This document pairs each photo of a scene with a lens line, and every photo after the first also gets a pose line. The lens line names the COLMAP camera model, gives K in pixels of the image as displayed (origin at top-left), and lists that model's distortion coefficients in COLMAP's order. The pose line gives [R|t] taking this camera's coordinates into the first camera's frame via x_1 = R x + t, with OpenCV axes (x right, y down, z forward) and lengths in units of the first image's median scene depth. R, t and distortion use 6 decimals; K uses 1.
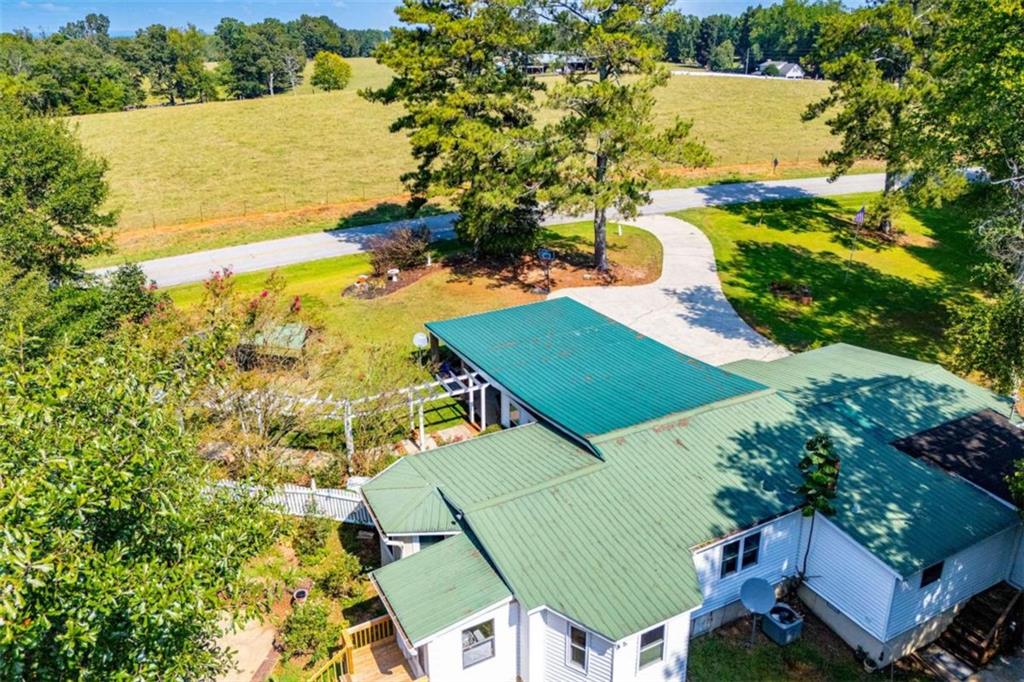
lens RADIAL K [[754.7, 0, 508.2], [0, 754.7, 298.0], [0, 0, 1]] dist [0.059649, -0.063510]
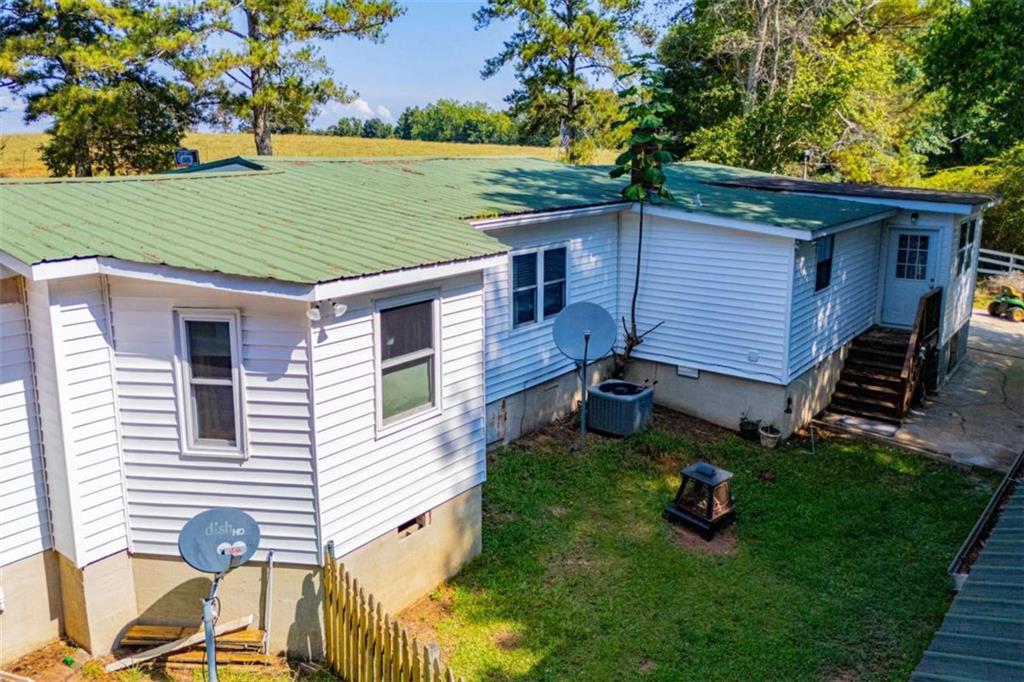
lens RADIAL K [[754.7, 0, 508.2], [0, 754.7, 298.0], [0, 0, 1]] dist [0.059649, -0.063510]
pose [[0.914162, -0.075203, 0.398311, 0.067192], [0.132292, 0.984186, -0.117803, 0.404108], [-0.383153, 0.160384, 0.909654, 0.514355]]
